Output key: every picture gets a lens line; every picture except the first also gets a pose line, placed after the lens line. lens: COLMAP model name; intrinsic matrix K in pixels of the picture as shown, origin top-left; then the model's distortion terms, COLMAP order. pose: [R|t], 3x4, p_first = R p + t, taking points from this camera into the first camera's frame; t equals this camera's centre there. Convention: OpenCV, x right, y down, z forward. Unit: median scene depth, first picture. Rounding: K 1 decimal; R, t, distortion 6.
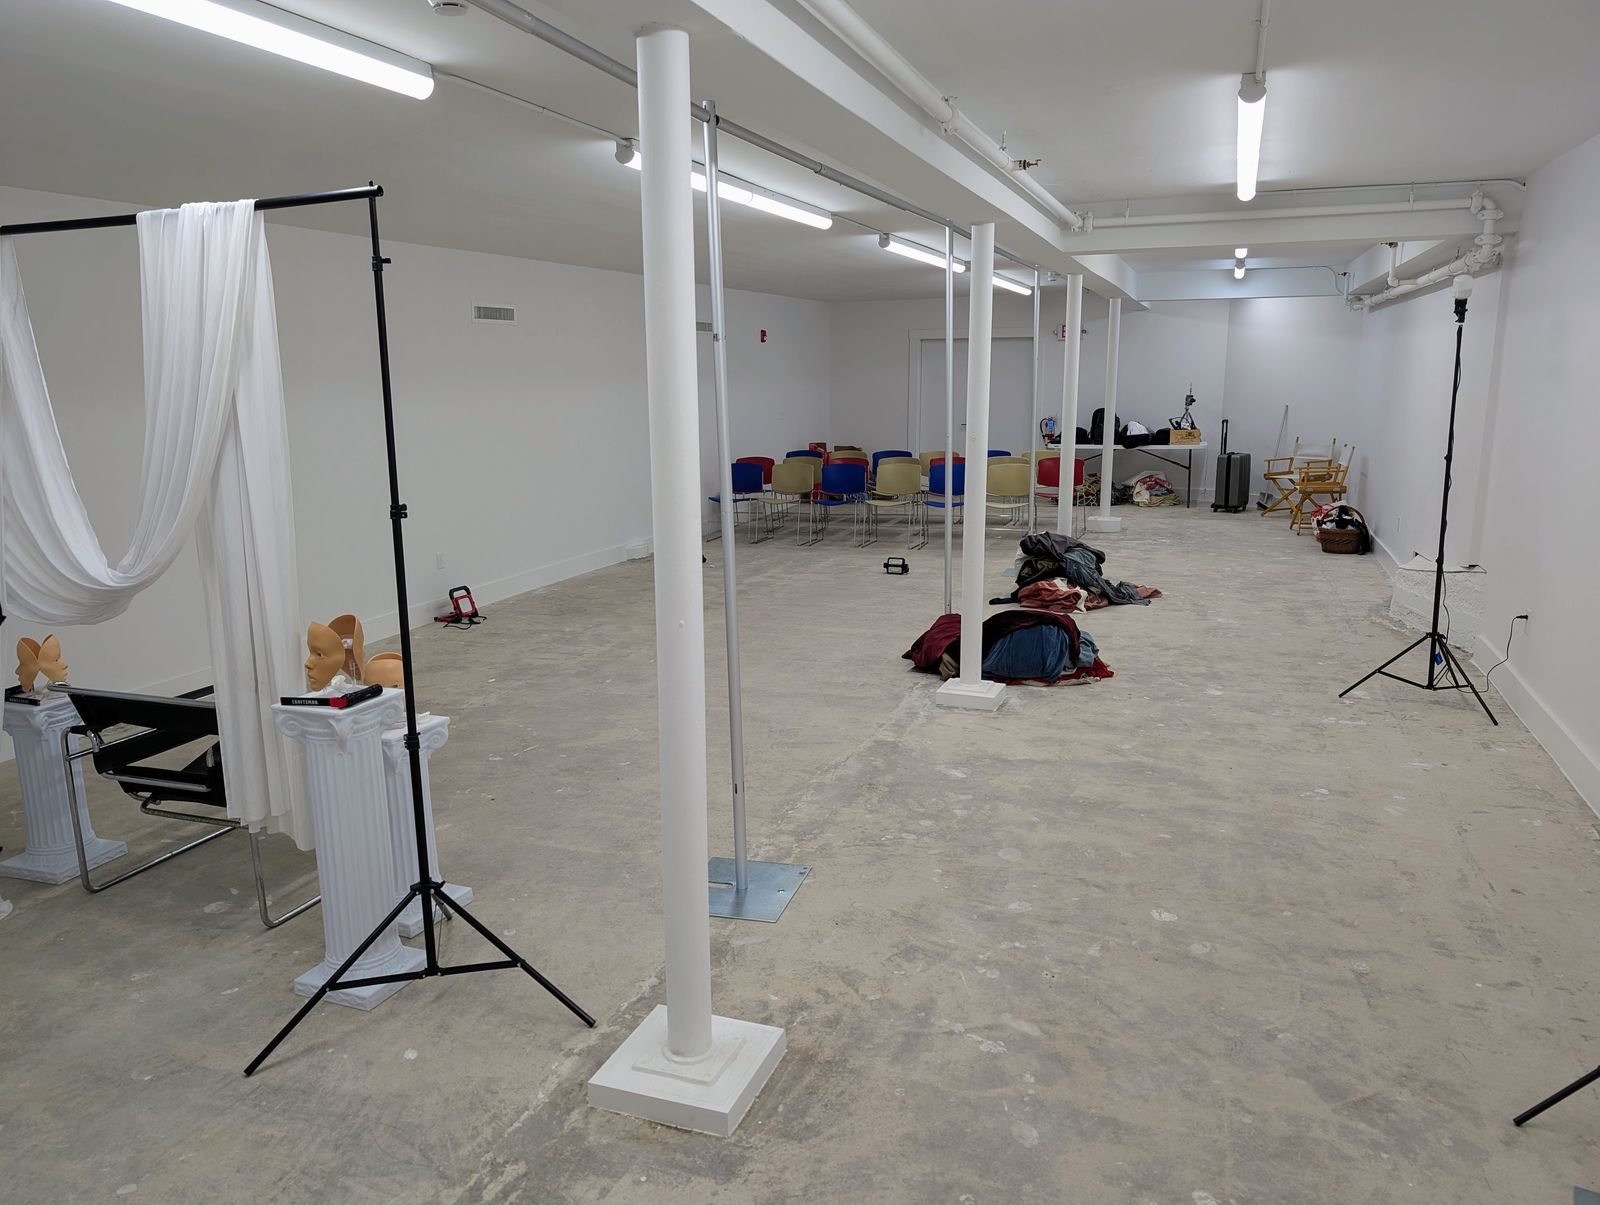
lens RADIAL K [[1143.1, 0, 800.3], [0, 1143.1, 595.7], [0, 0, 1]] dist [0.038271, -0.032131]
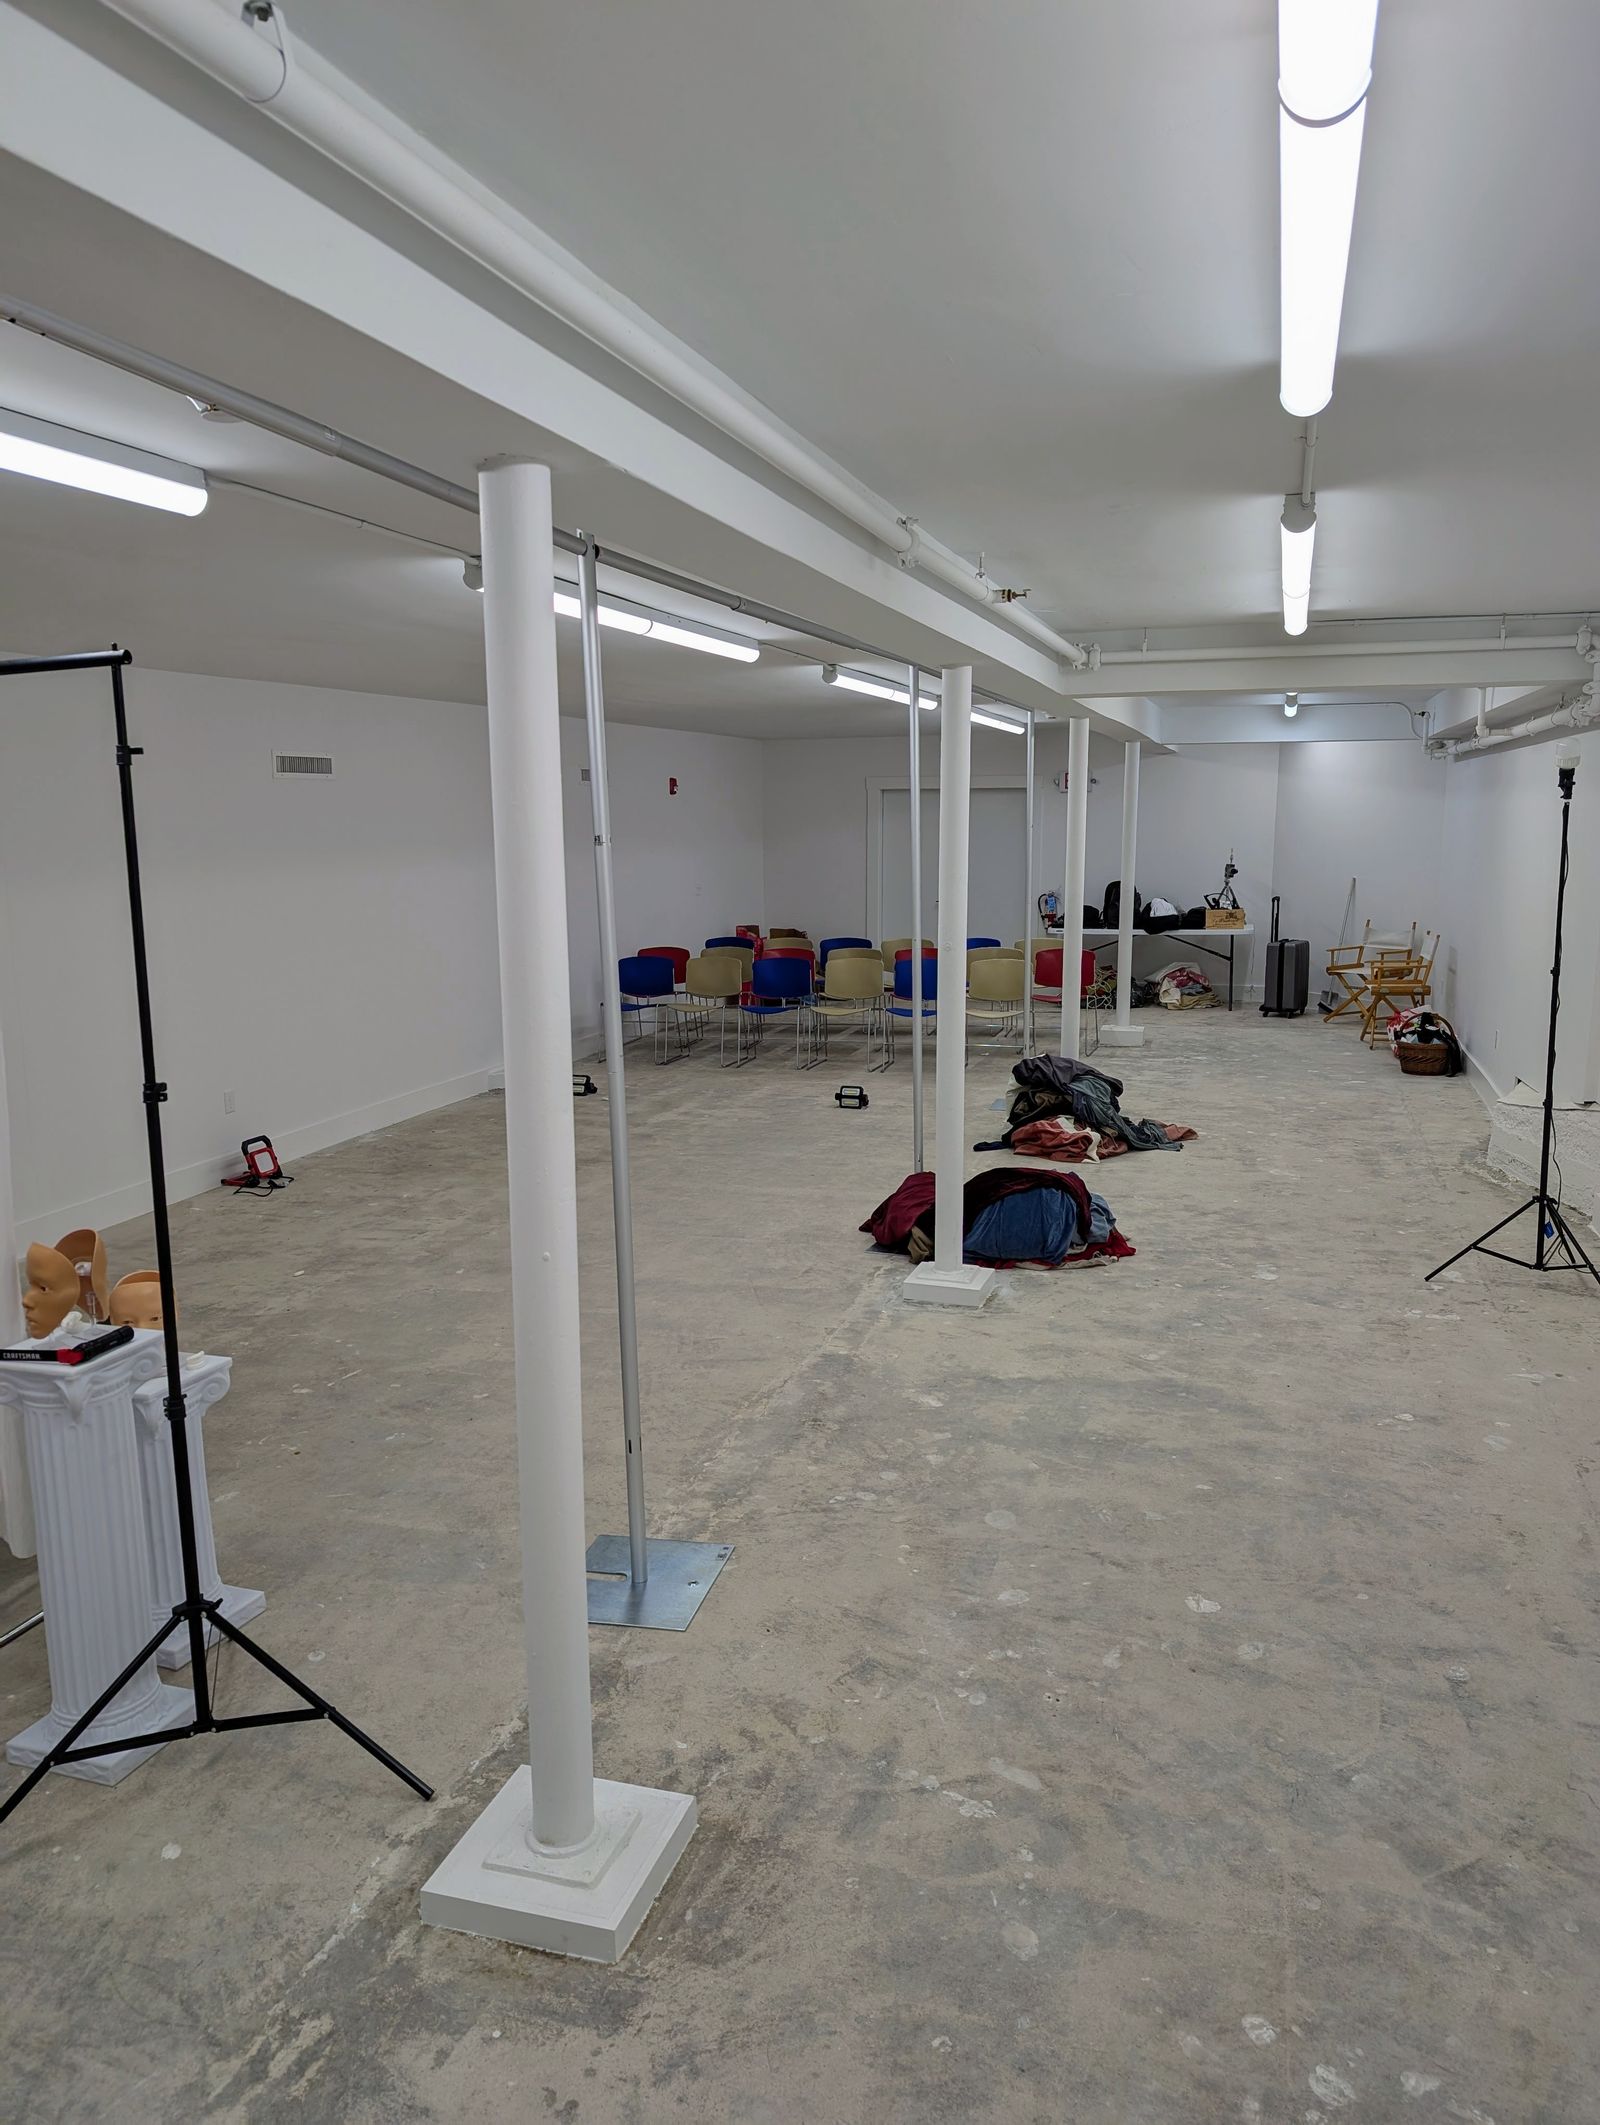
lens RADIAL K [[1518.1, 0, 823.0], [0, 1518.1, 1078.6], [0, 0, 1]] dist [0.038271, -0.032131]
pose [[0.998019, -0.008797, 0.062293, 0.005119], [0.010157, 0.999716, -0.021549, -0.027018], [-0.062085, 0.022139, 0.997825, 0.006056]]
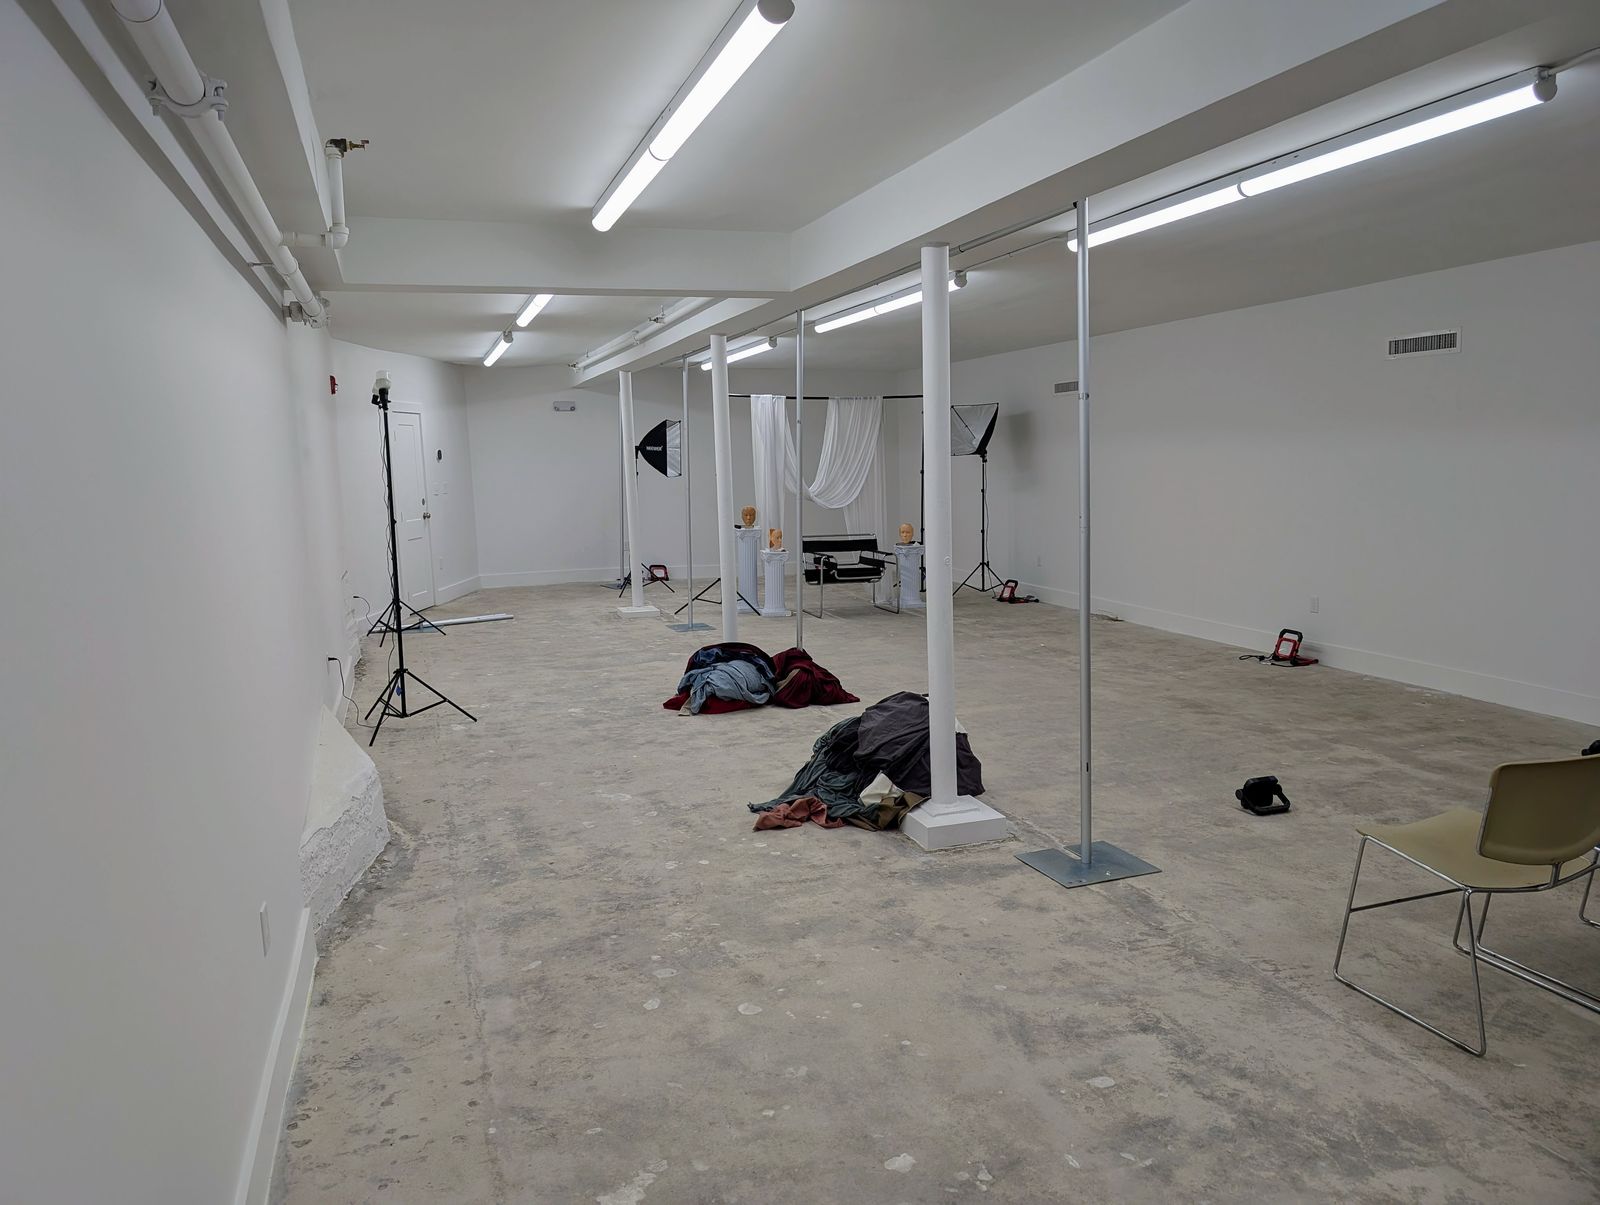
lens RADIAL K [[1143.1, 0, 786.7], [0, 1143.1, 619.6], [0, 0, 1]] dist [0.038271, -0.032131]
pose [[-0.784364, 0.122282, -0.608128, 0.871106], [-0.089043, 0.948027, 0.305476, -0.373956], [0.613876, 0.293754, -0.732710, 1.917238]]
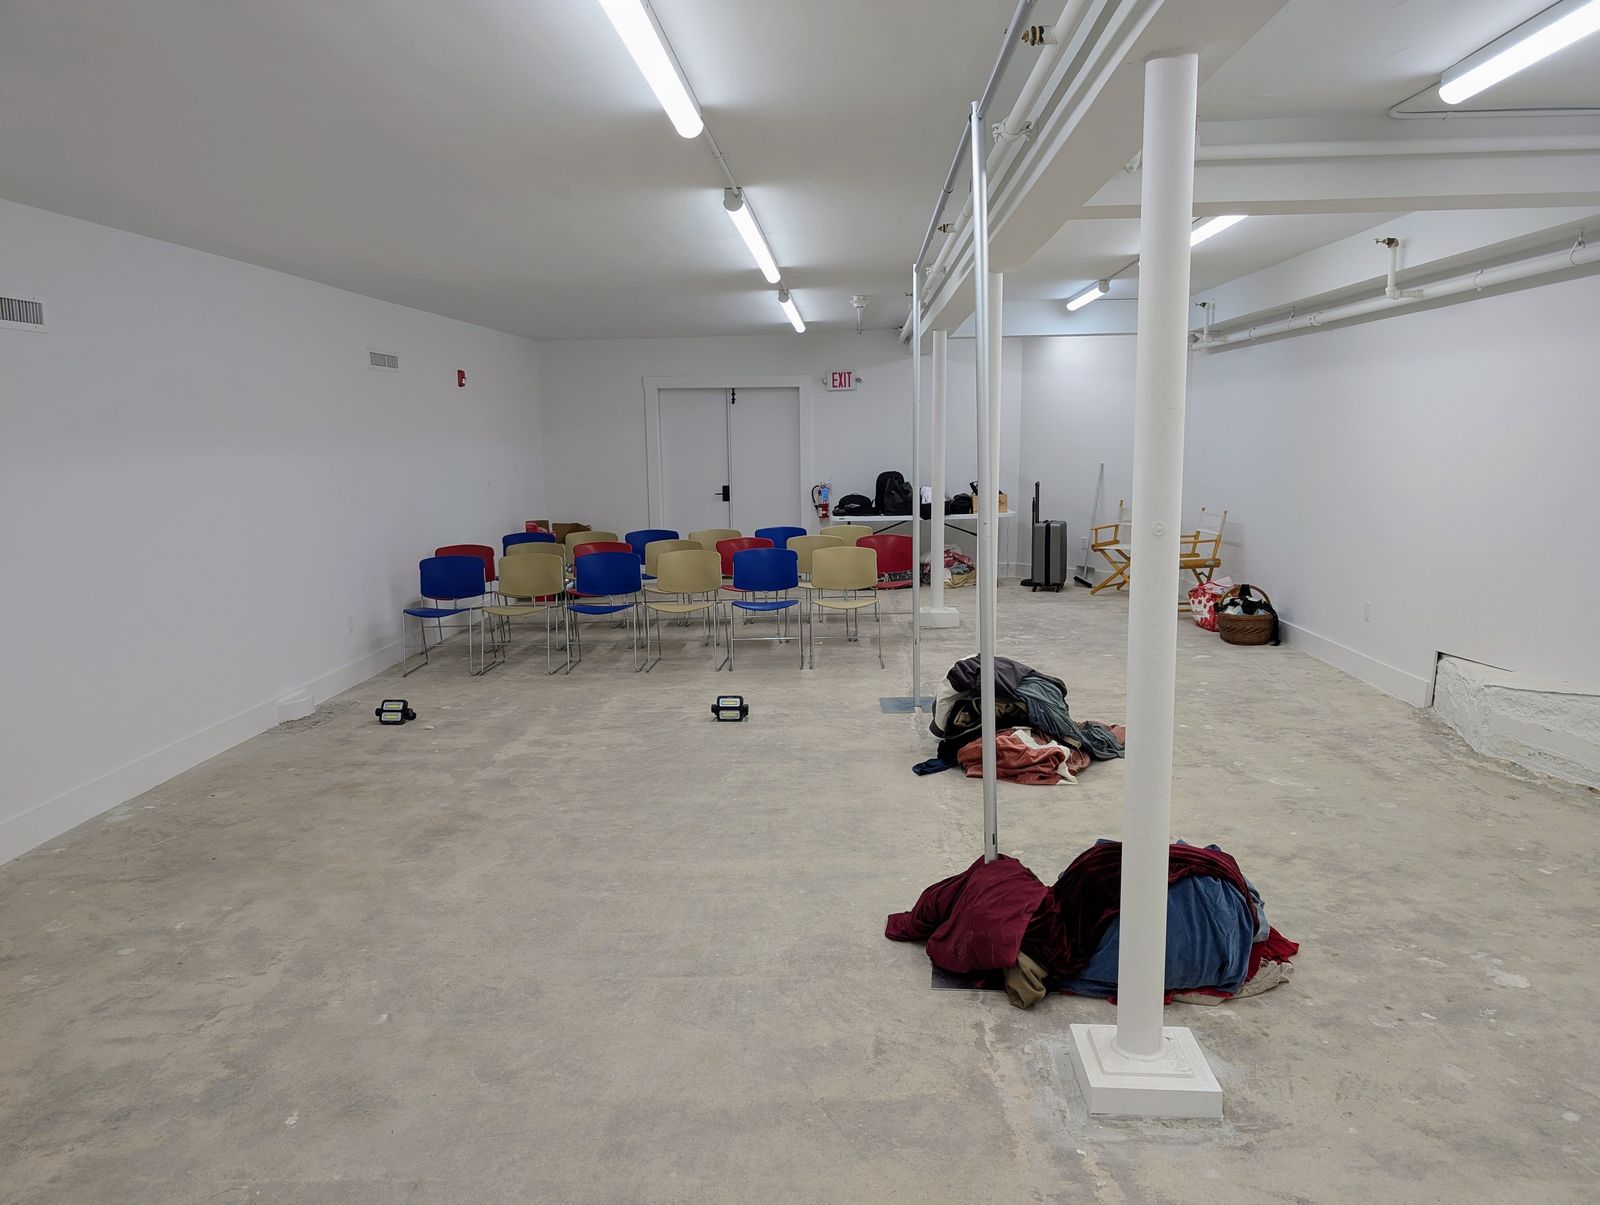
lens RADIAL K [[1143.1, 0, 788.4], [0, 1143.1, 605.2], [0, 0, 1]] dist [0.038271, -0.032131]
pose [[0.956292, -0.052467, 0.287668, -0.109591], [0.066549, 0.997005, -0.039389, -0.090385], [-0.284740, 0.056812, 0.956920, 0.549362]]
